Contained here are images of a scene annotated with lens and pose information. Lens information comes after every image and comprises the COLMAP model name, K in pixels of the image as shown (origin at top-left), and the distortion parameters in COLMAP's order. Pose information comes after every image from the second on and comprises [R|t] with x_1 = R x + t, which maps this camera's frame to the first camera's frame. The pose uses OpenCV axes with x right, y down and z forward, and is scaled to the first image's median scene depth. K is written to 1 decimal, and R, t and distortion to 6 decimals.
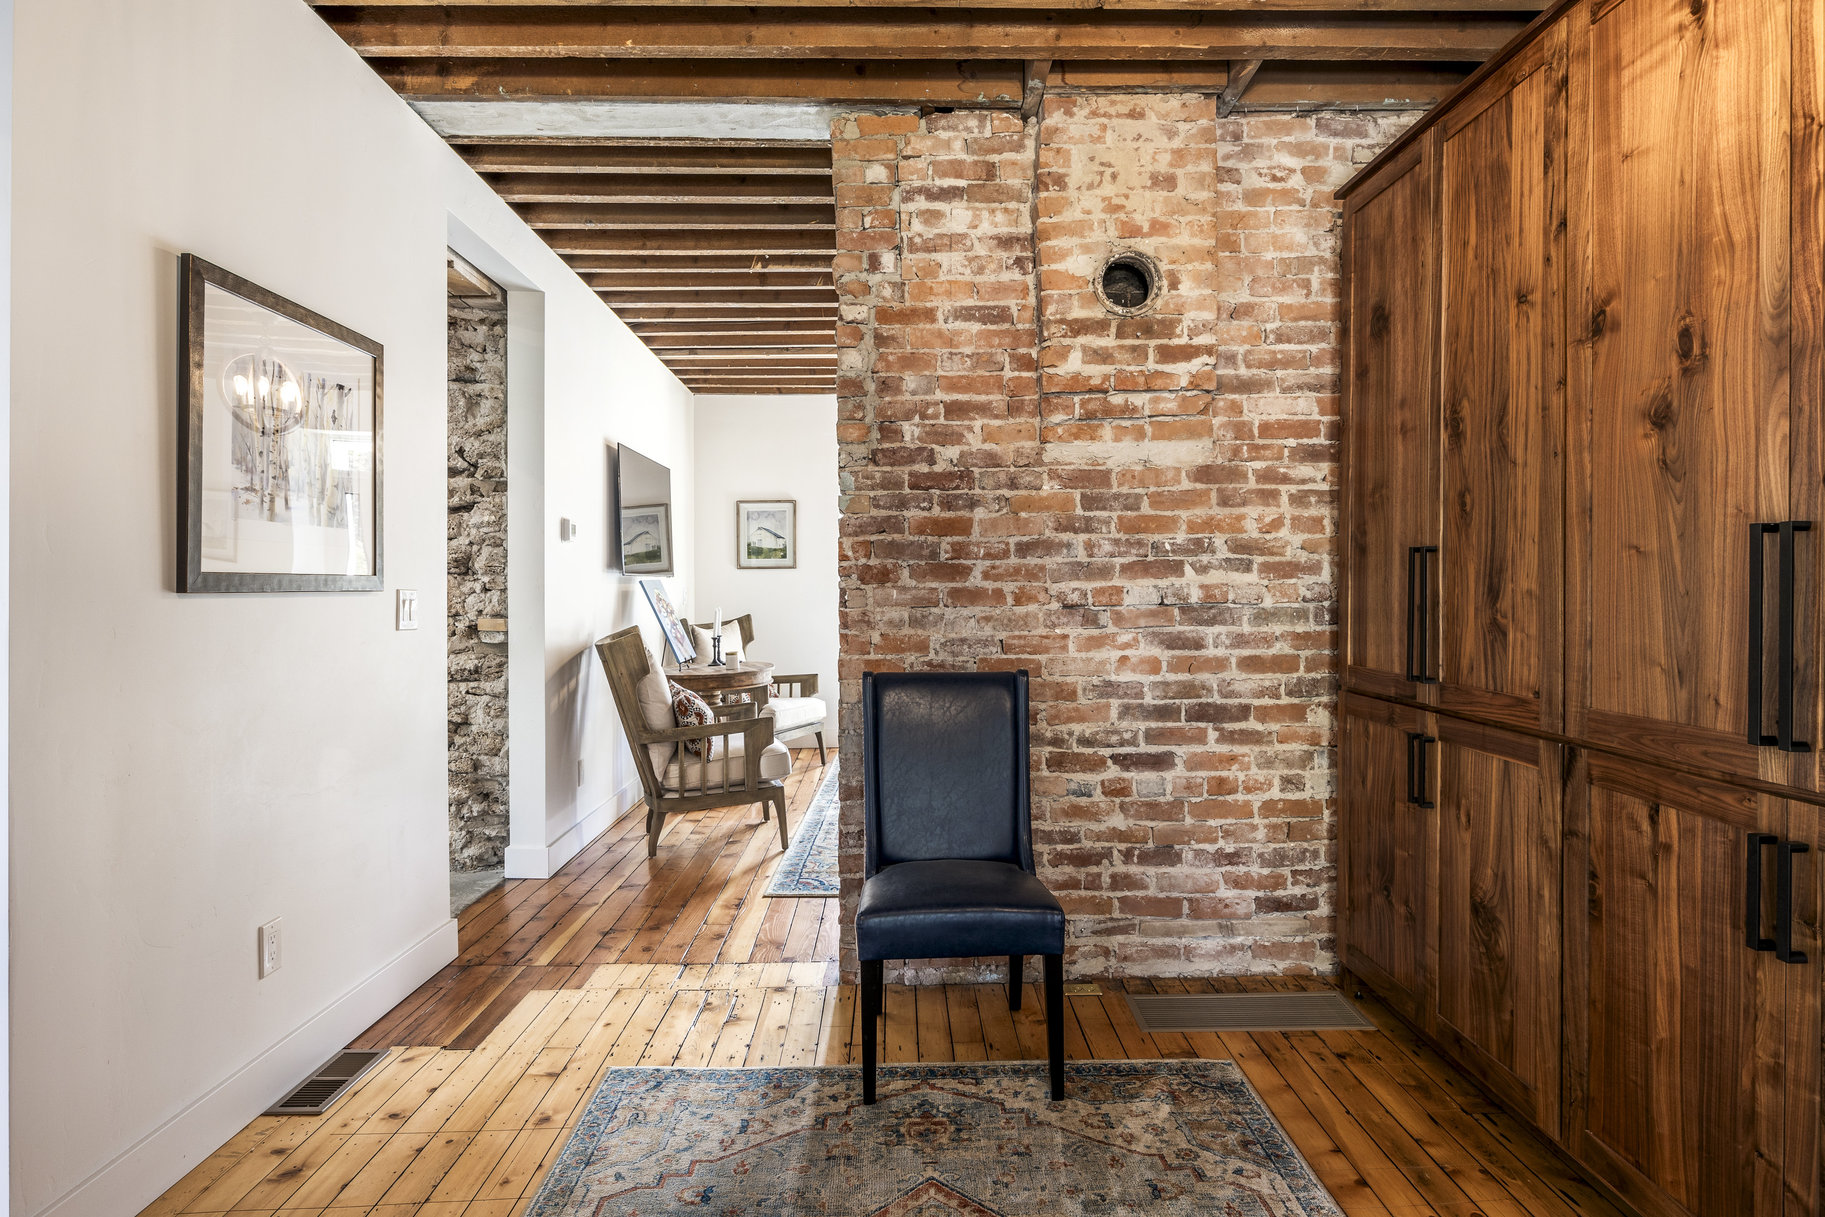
lens RADIAL K [[1007.8, 0, 934.7], [0, 1007.8, 587.0], [0, 0, 1]] dist [-0.005871, -0.002556]
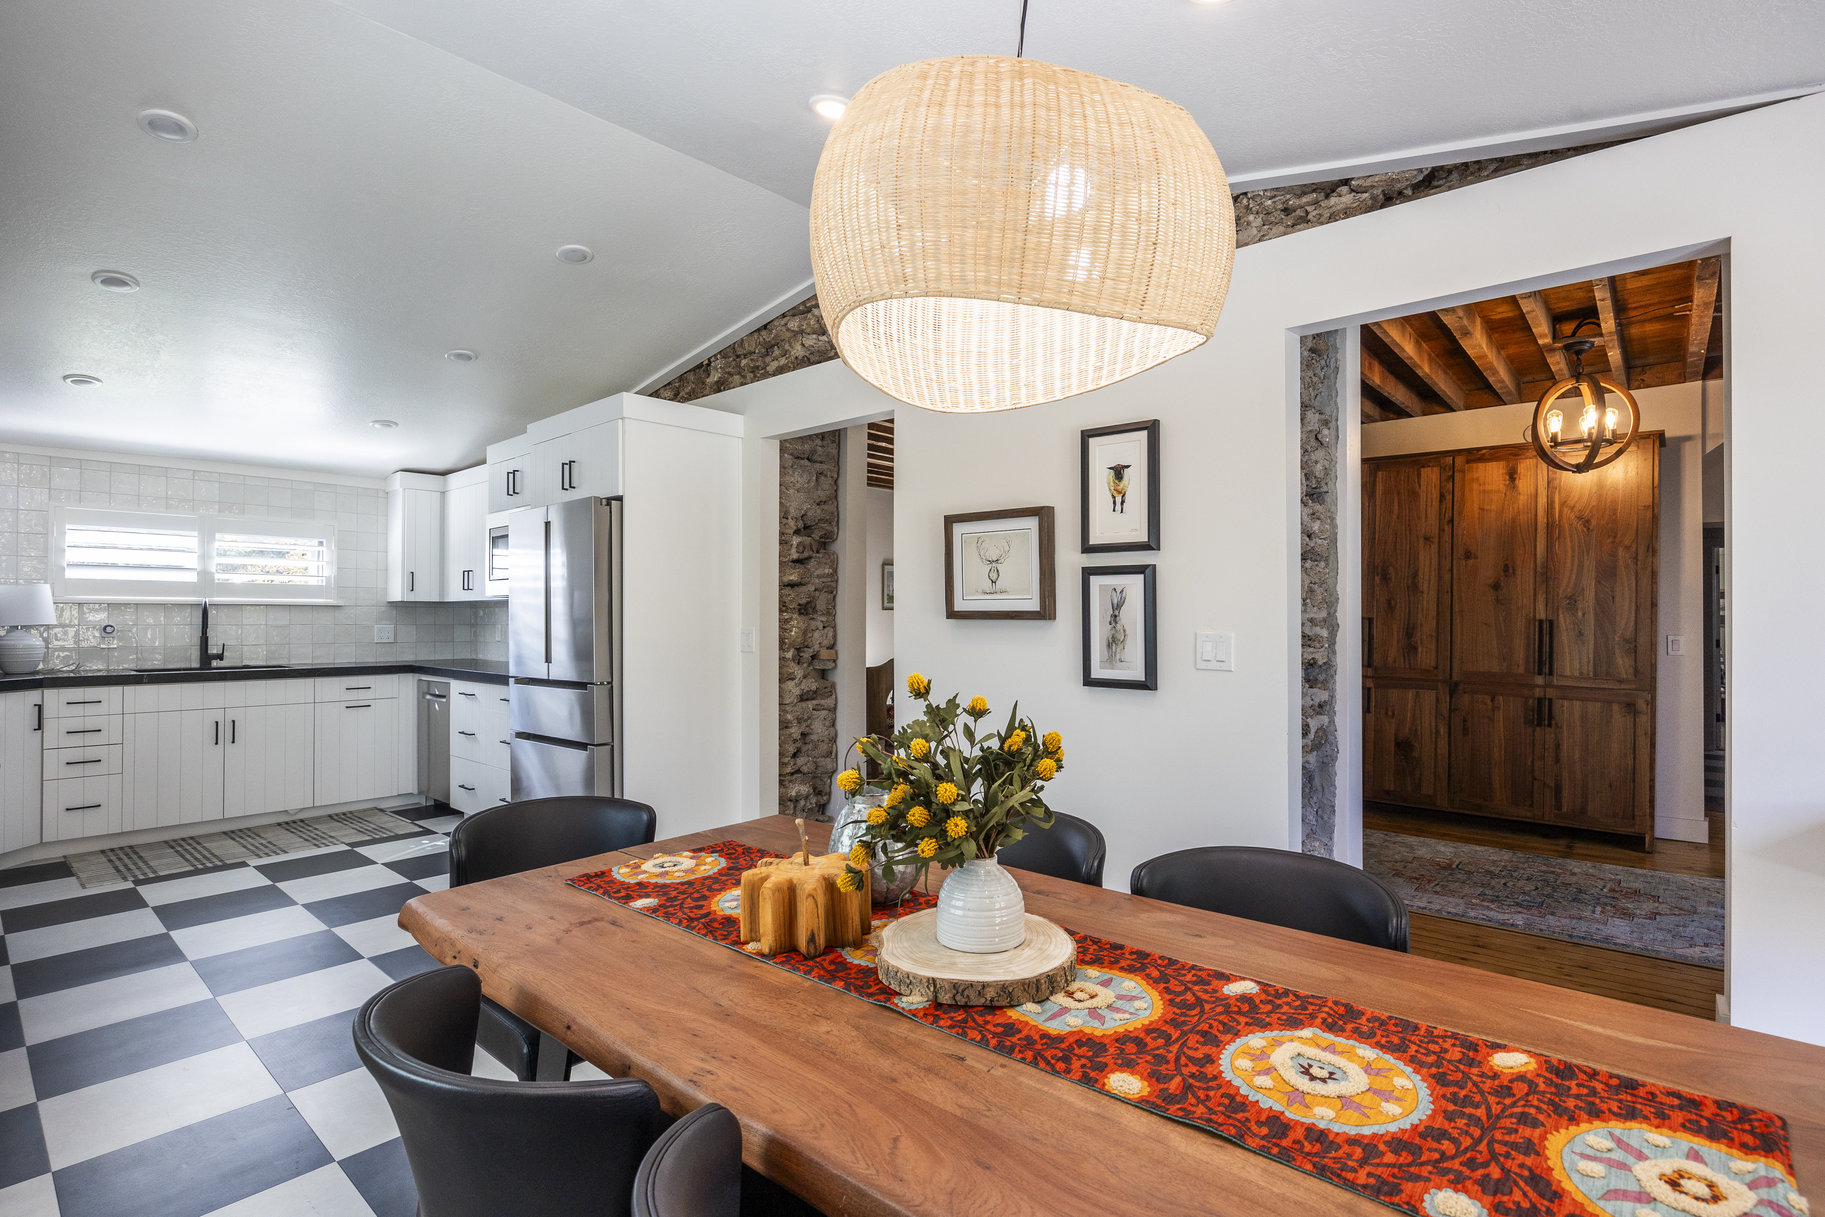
lens RADIAL K [[902.9, 0, 913.4], [0, 902.9, 618.1], [0, 0, 1]] dist [-0.012138, 0.004044]
pose [[0.676802, 0.014794, 0.736016, -2.622419], [-0.015571, 0.999862, -0.005778, -0.006940], [-0.736000, -0.007550, 0.676939, 0.314634]]
